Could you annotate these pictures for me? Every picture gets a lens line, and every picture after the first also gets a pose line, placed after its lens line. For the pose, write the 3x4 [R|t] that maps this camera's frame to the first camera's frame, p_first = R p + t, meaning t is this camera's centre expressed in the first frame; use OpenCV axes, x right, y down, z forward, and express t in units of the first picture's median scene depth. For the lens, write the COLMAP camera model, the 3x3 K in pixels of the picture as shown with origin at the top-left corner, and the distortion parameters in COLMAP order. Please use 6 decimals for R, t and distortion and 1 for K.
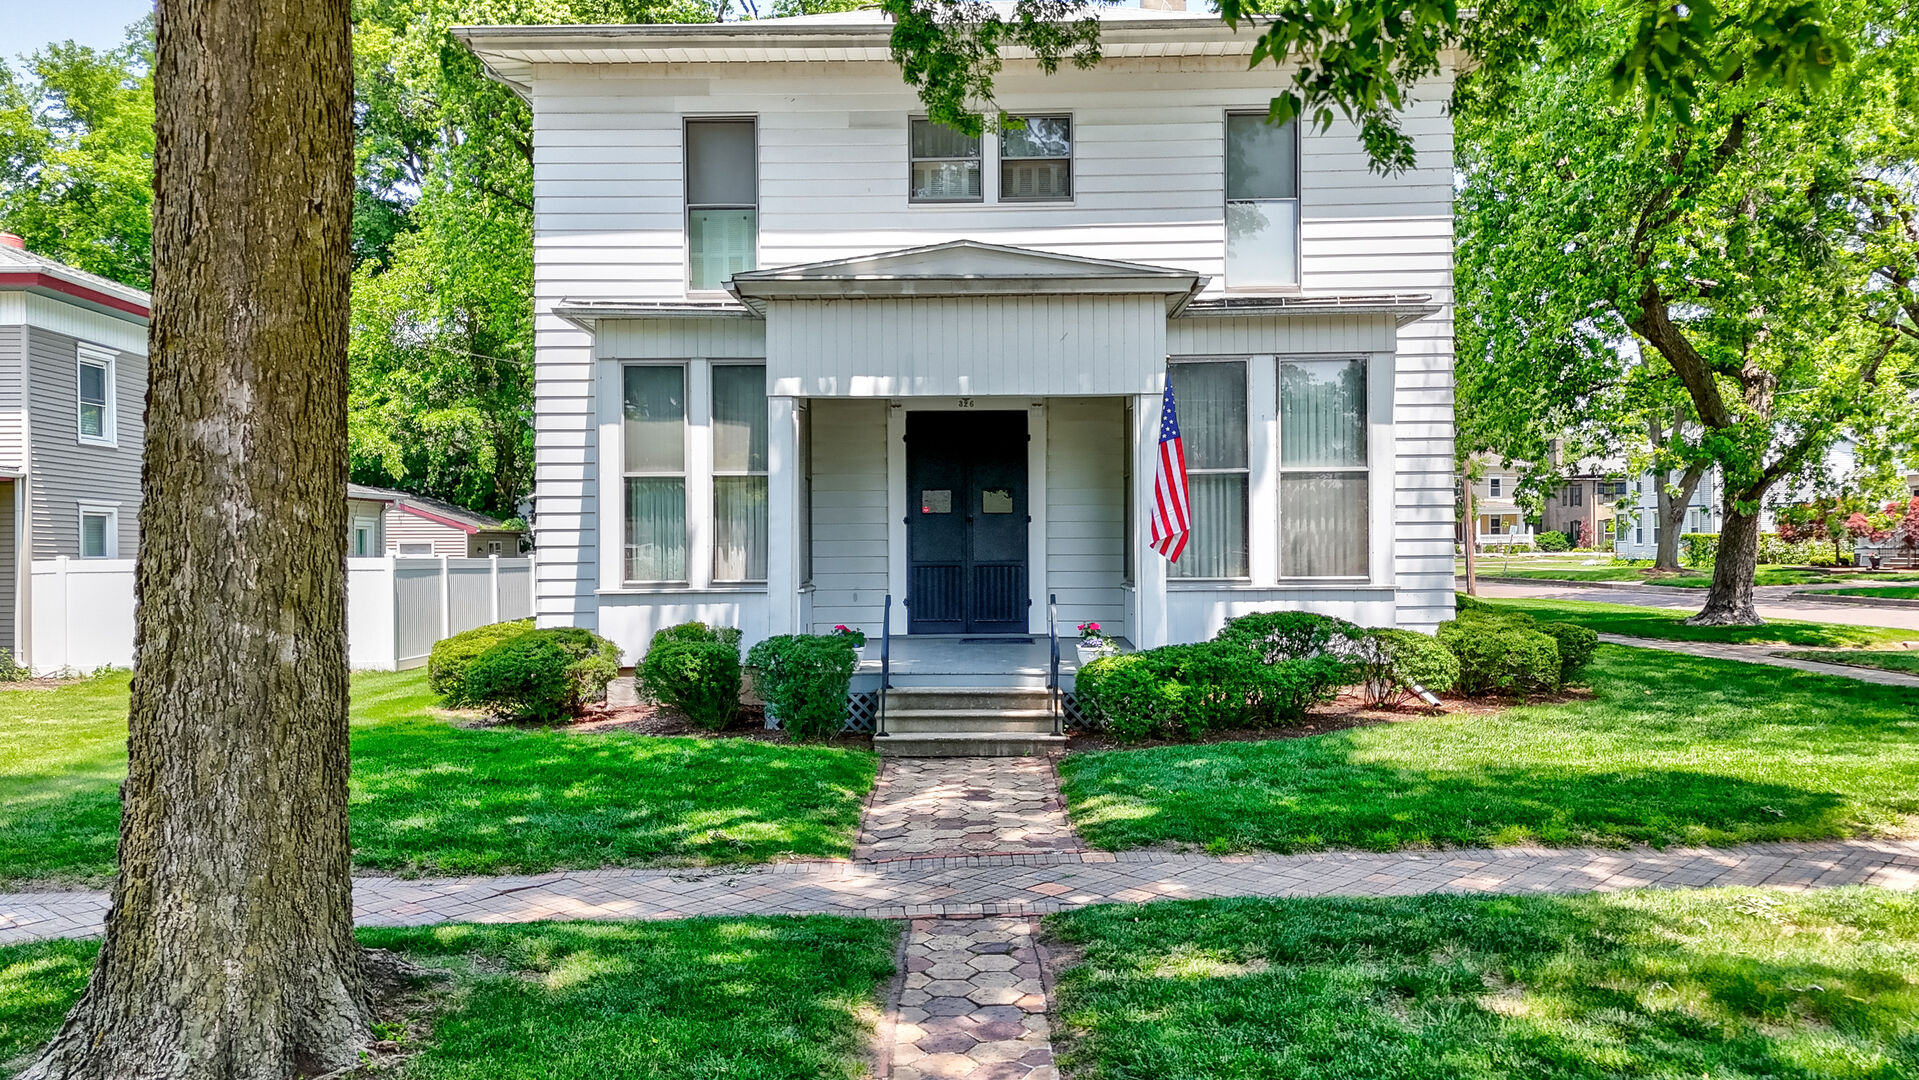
lens RADIAL K [[1418.9, 0, 959.5], [0, 1418.9, 540.0], [0, 0, 1]] dist [0.045238, -0.006747]
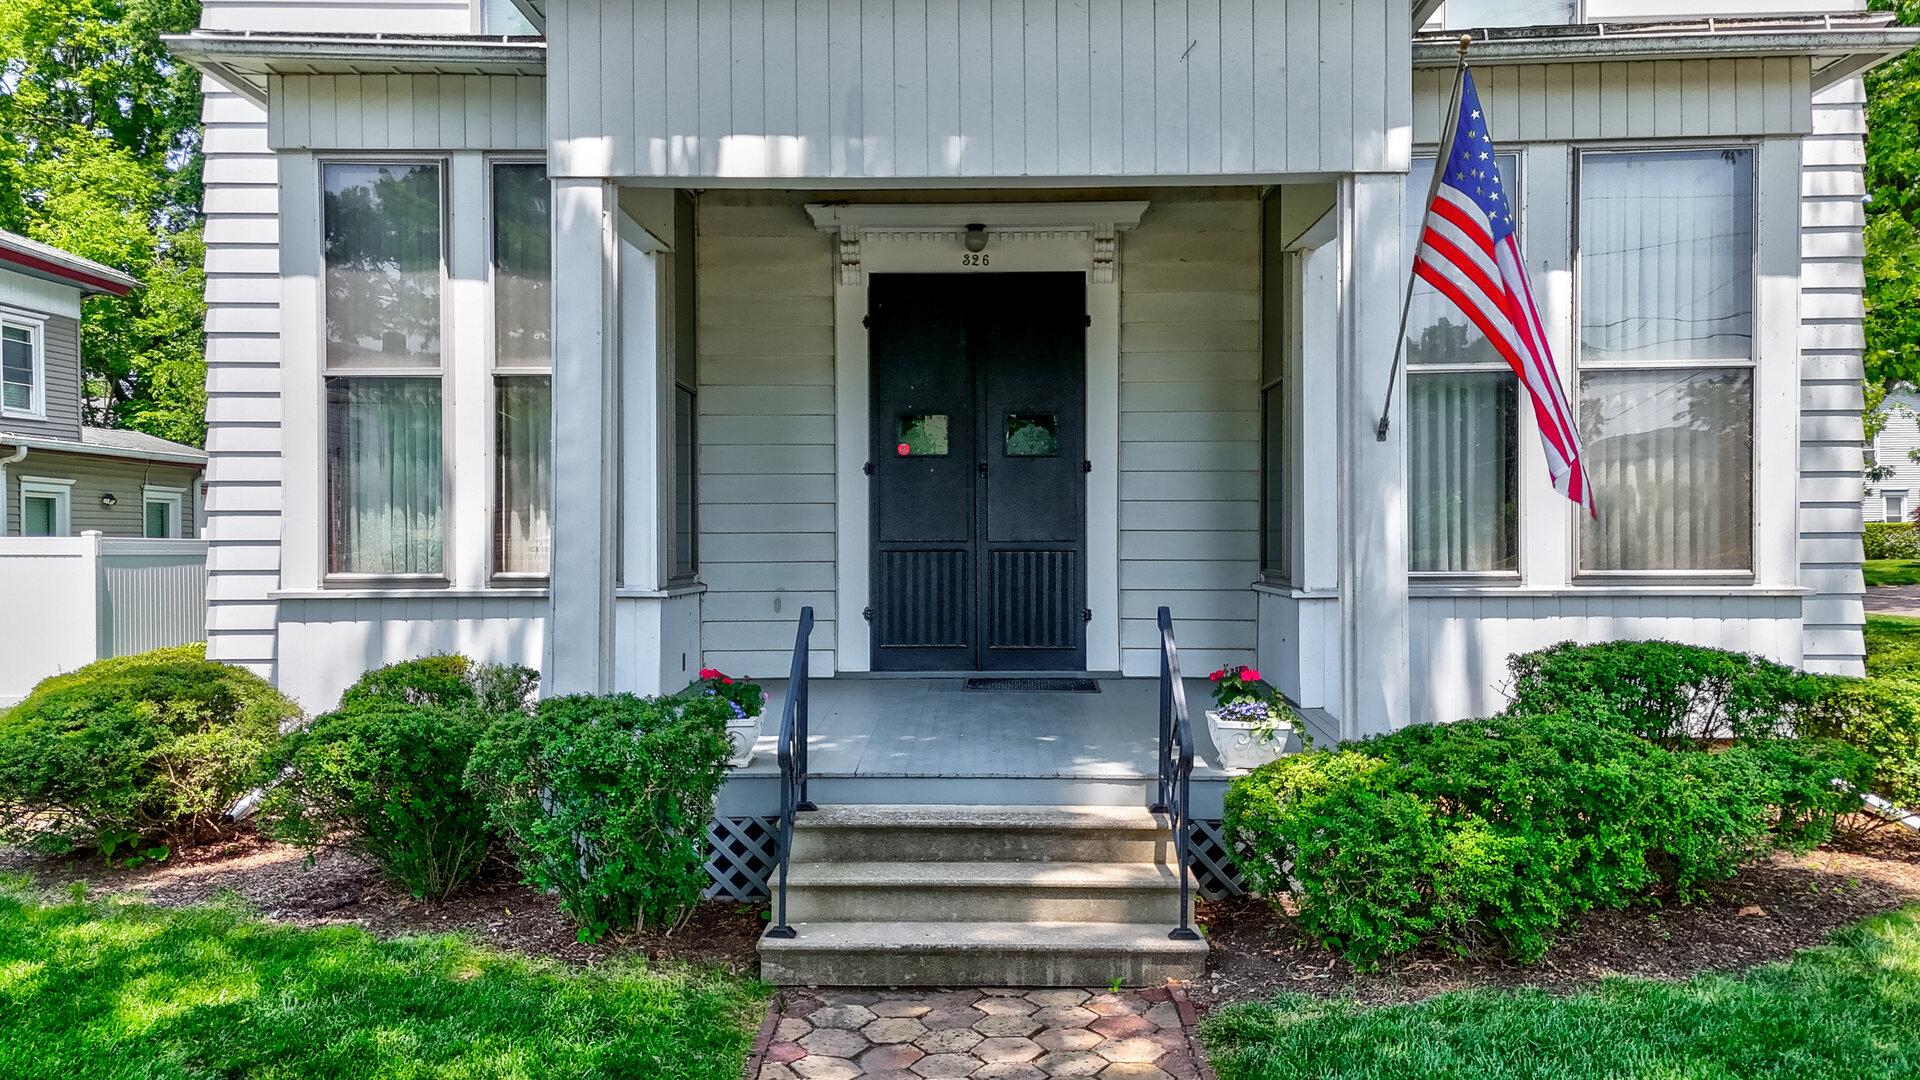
lens RADIAL K [[1419.6, 0, 960.0], [0, 1419.6, 540.0], [0, 0, 1]] dist [0.045238, -0.006747]
pose [[0.999985, 0.003643, -0.004196, 0.001367], [-0.003626, 0.999986, 0.003903, 0.013204], [0.004210, -0.003888, 0.999984, 0.471908]]
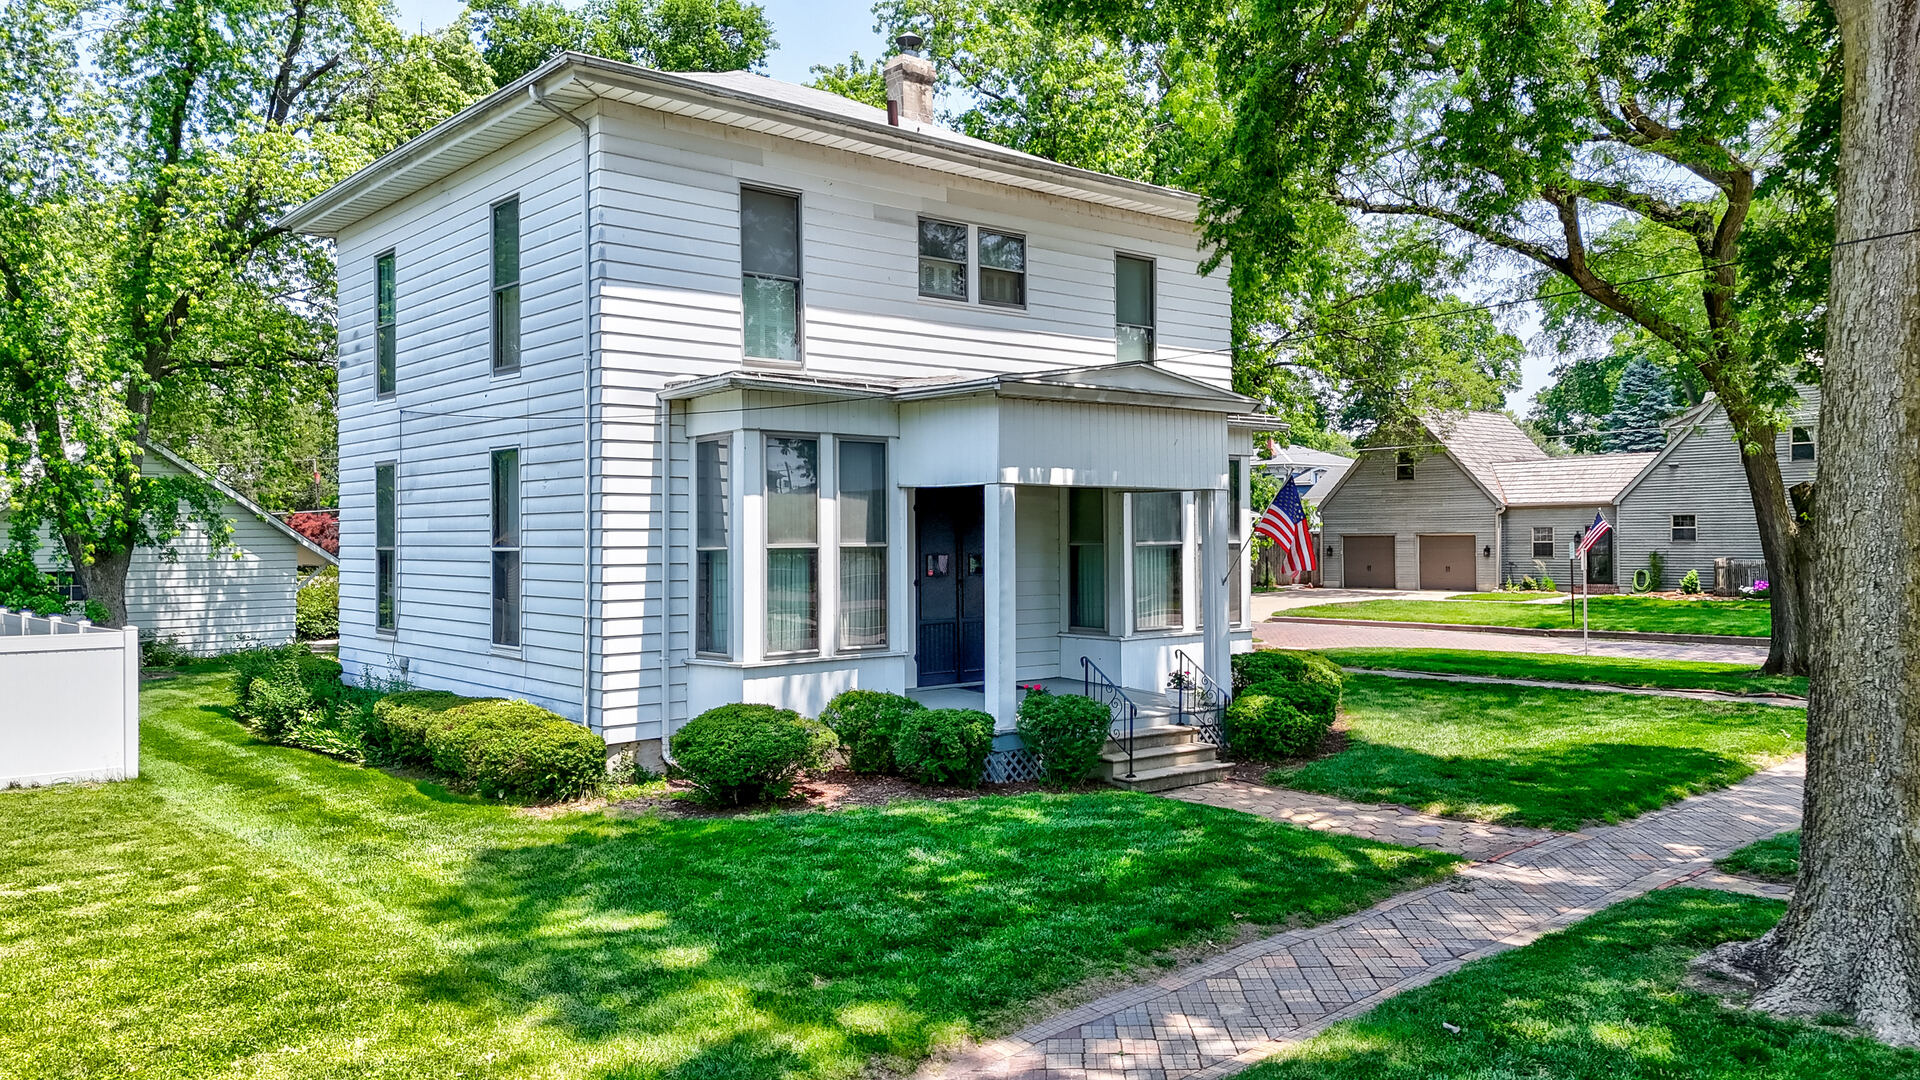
lens RADIAL K [[1419.6, 0, 960.0], [0, 1419.6, 540.0], [0, 0, 1]] dist [0.045238, -0.006747]
pose [[0.751076, 0.002203, 0.660212, -0.792794], [-0.001083, 0.999997, -0.002105, -0.048439], [-0.660215, 0.000866, 0.751076, 0.163540]]
